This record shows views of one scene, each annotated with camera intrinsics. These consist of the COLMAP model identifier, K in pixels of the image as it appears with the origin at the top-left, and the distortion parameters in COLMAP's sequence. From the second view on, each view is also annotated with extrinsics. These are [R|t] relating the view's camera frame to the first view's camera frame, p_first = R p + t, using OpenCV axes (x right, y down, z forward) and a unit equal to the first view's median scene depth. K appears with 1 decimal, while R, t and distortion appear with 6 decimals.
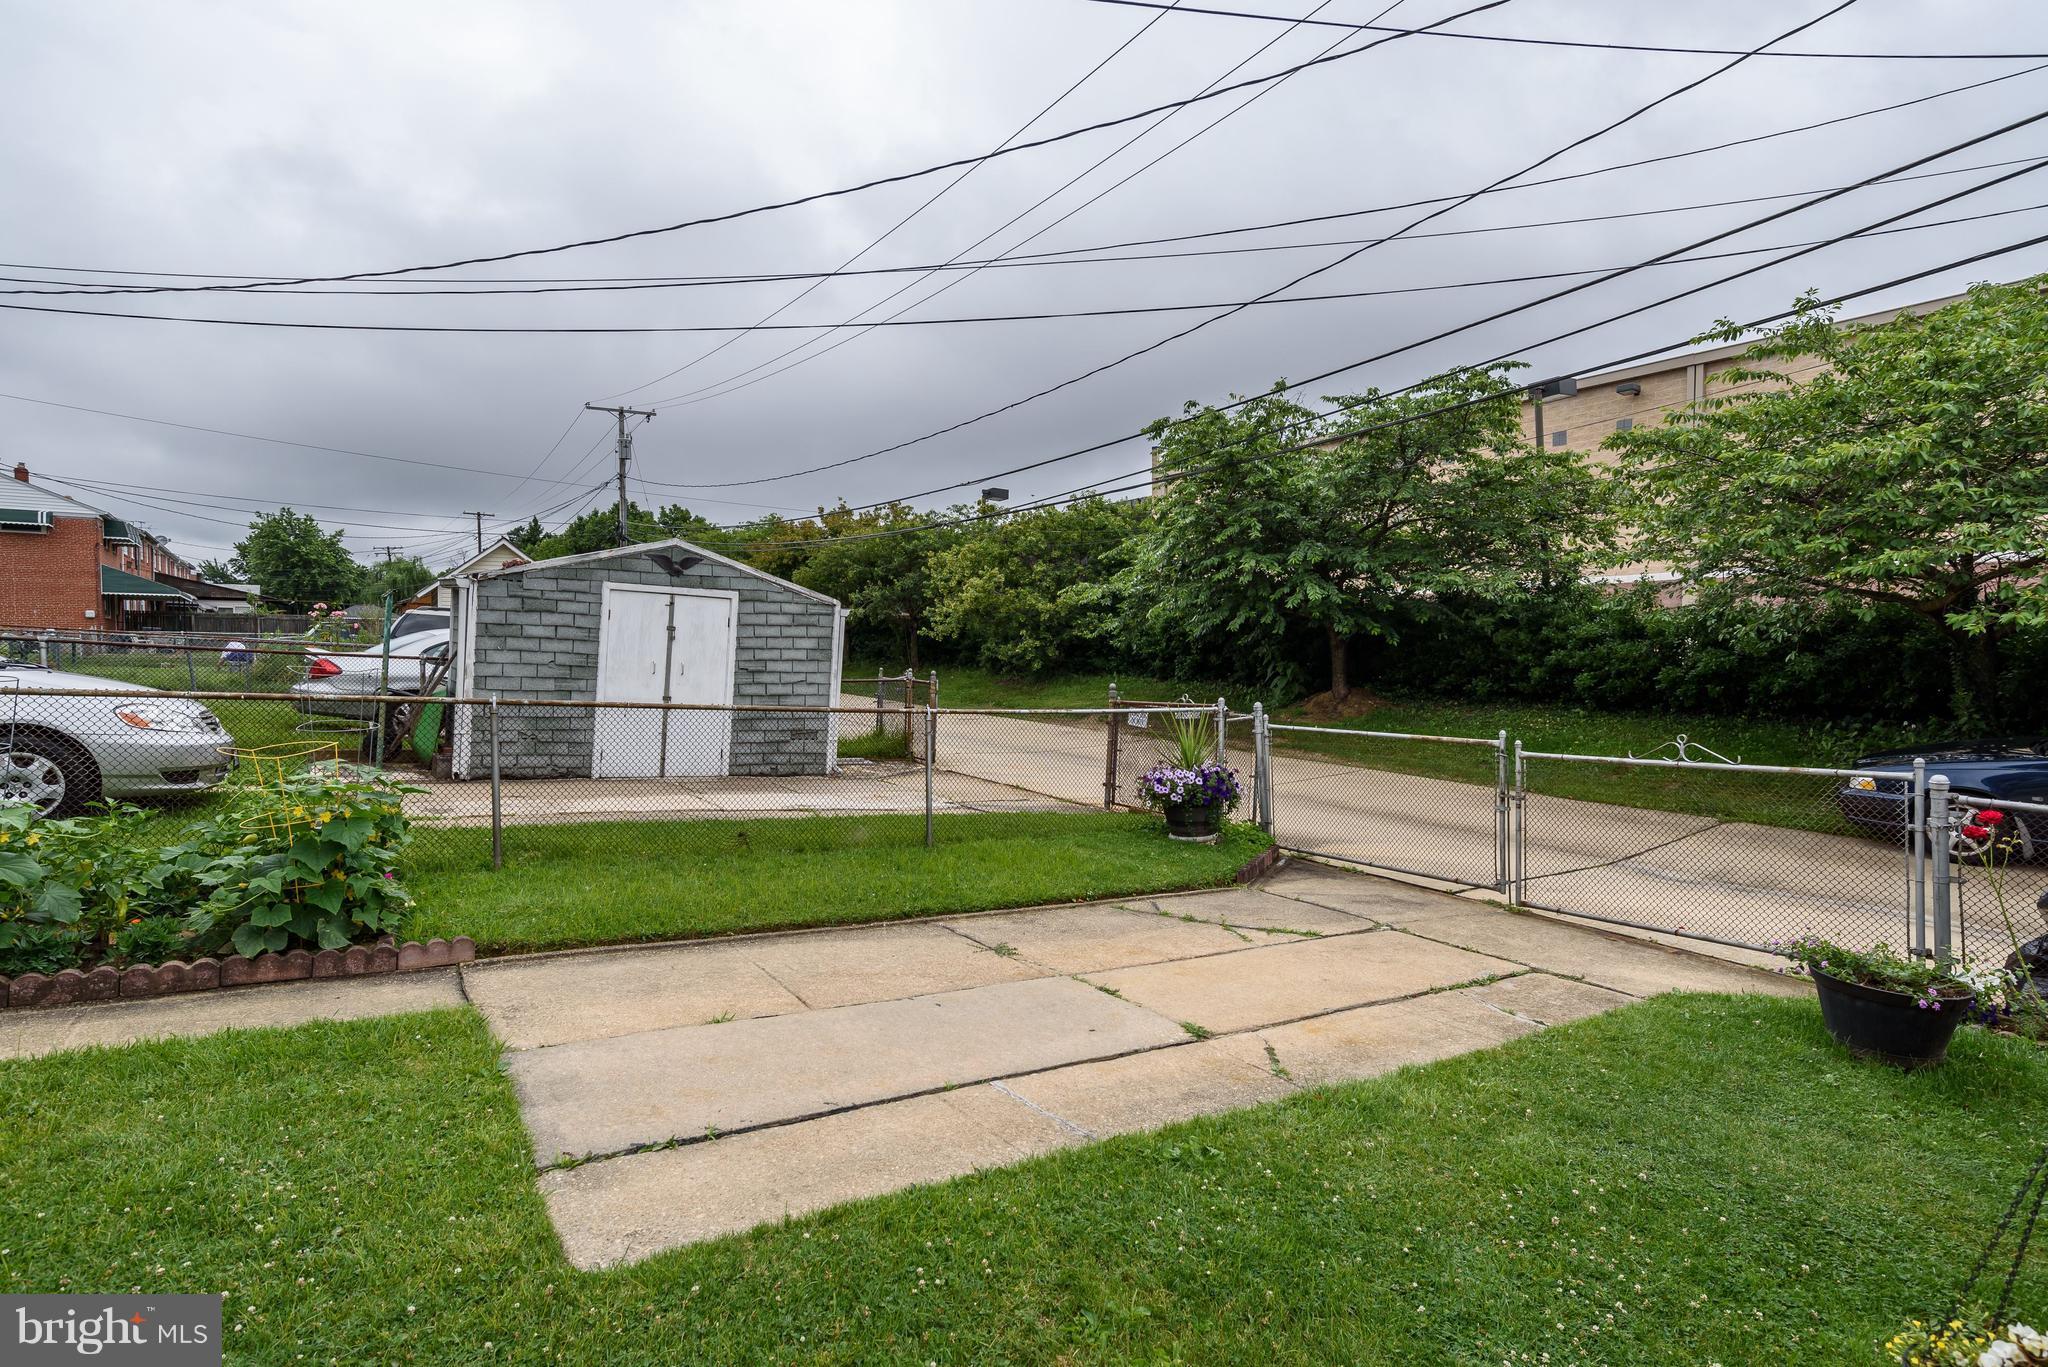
lens RADIAL K [[1036.9, 0, 1024.3], [0, 1036.9, 687.9], [0, 0, 1]] dist [-0.026319, 0.028894]
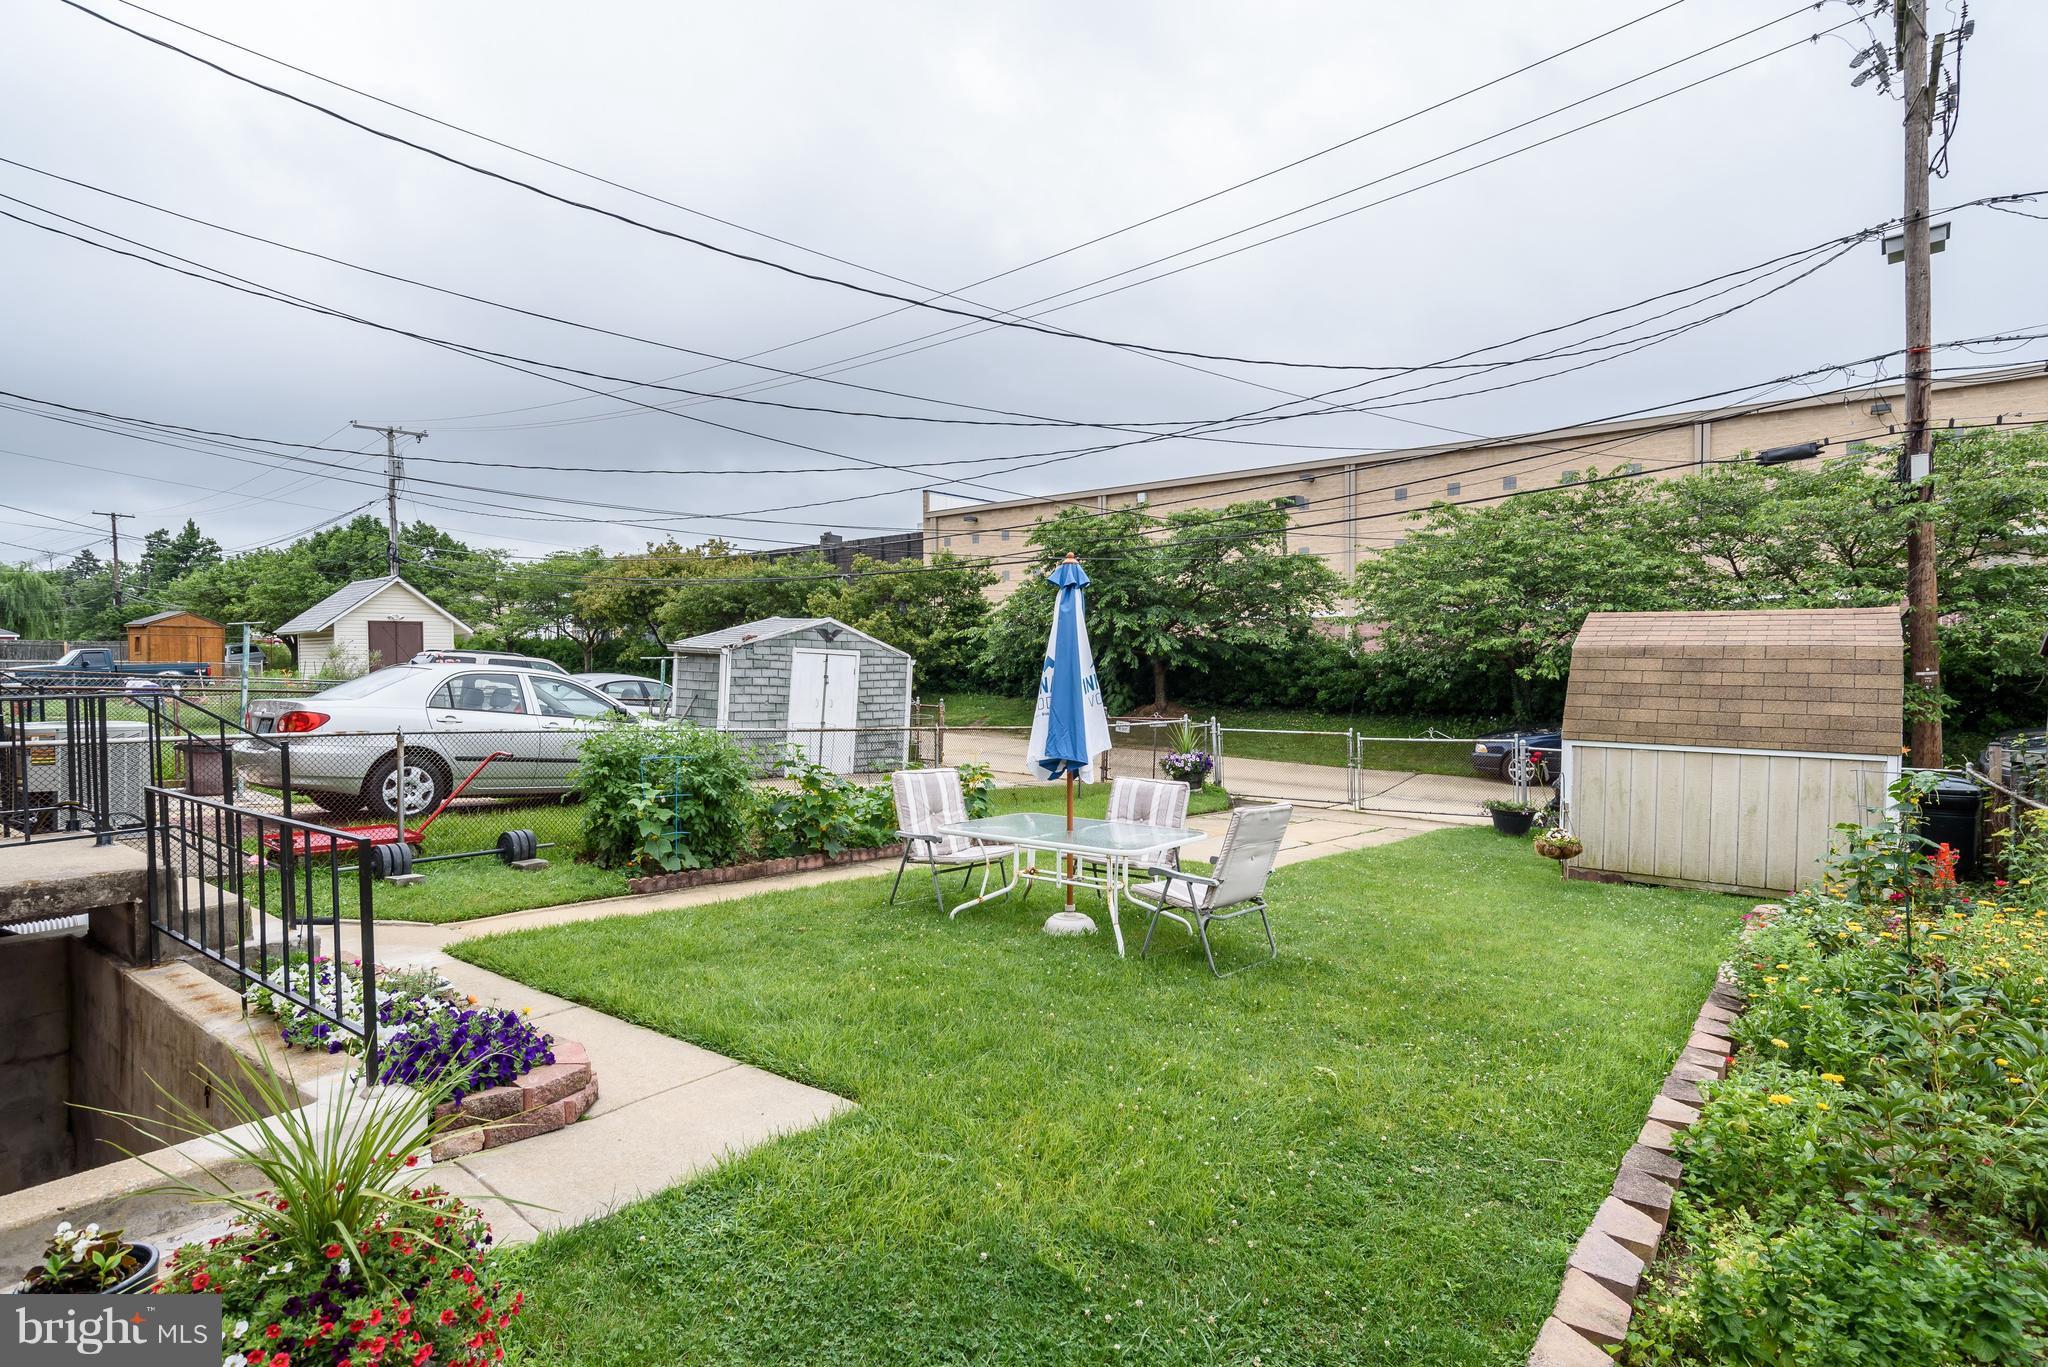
lens RADIAL K [[1026.4, 0, 1022.7], [0, 1026.4, 692.7], [0, 0, 1]] dist [-0.006741, 0.000426]
pose [[0.954153, -0.018809, 0.298729, -0.480668], [0.019683, 0.999806, 0.000085, -0.026608], [-0.298673, 0.005799, 0.954338, -0.482256]]
